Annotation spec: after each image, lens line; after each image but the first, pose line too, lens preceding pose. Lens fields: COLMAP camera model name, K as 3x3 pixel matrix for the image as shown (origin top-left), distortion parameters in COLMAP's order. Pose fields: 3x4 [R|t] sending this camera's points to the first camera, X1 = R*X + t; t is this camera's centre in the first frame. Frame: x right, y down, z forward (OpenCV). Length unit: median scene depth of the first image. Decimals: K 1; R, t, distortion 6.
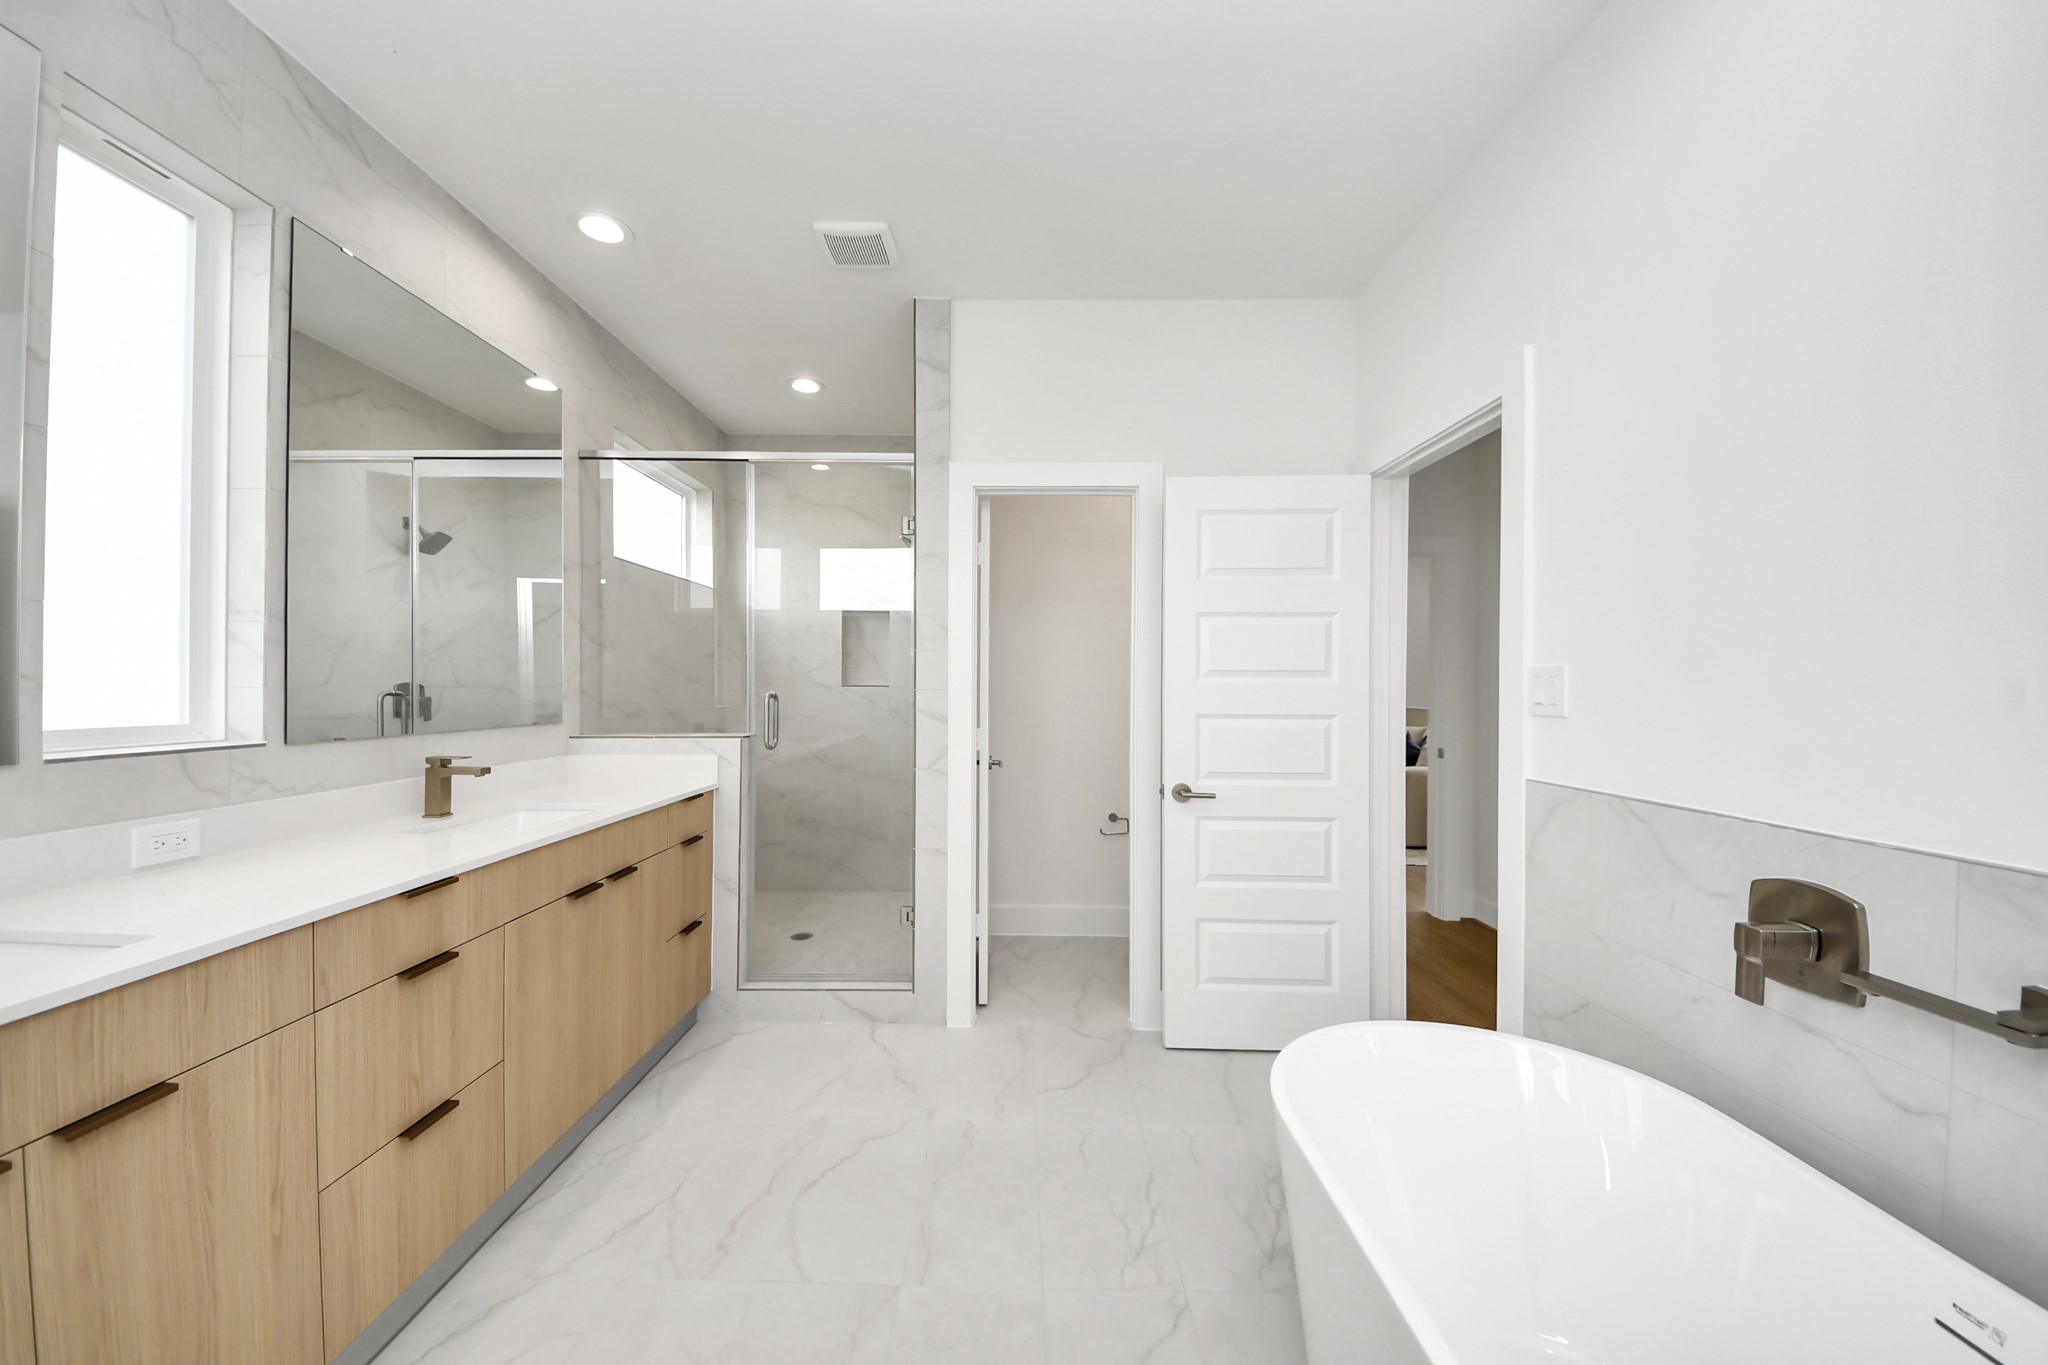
lens RADIAL K [[770.1, 0, 1006.7], [0, 770.1, 686.1], [0, 0, 1]] dist [-0.000139, 0.000103]
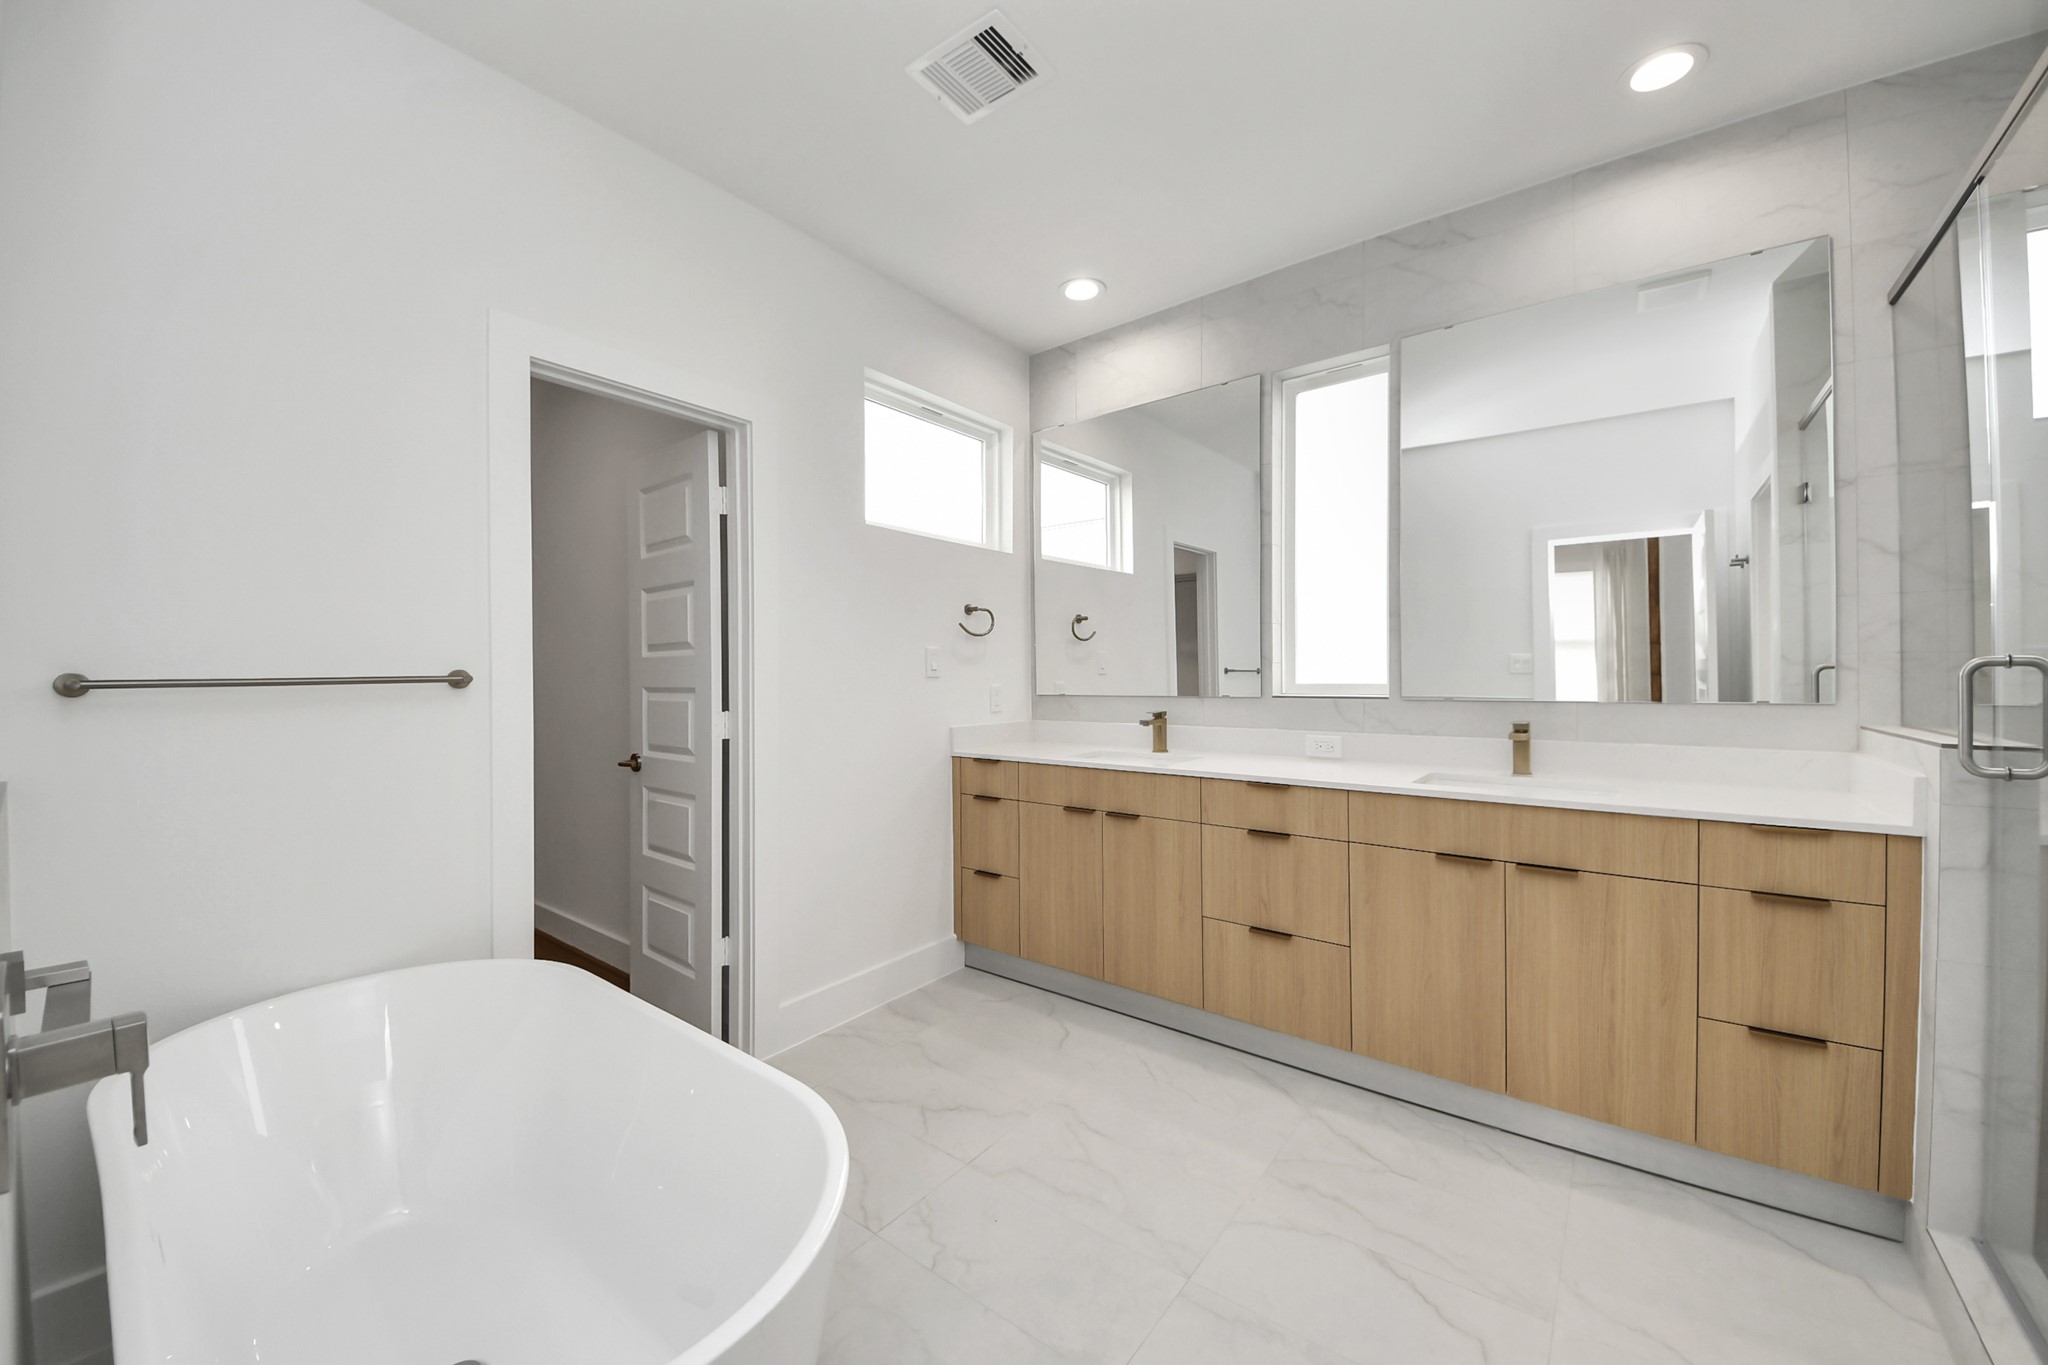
lens RADIAL K [[770.1, 0, 1010.6], [0, 770.1, 677.1], [0, 0, 1]] dist [-0.000139, 0.000103]
pose [[-0.615610, -0.000726, -0.788051, 0.763207], [0.002238, 0.999994, -0.002669, 0.039827], [0.788048, -0.003406, -0.615605, 1.453541]]
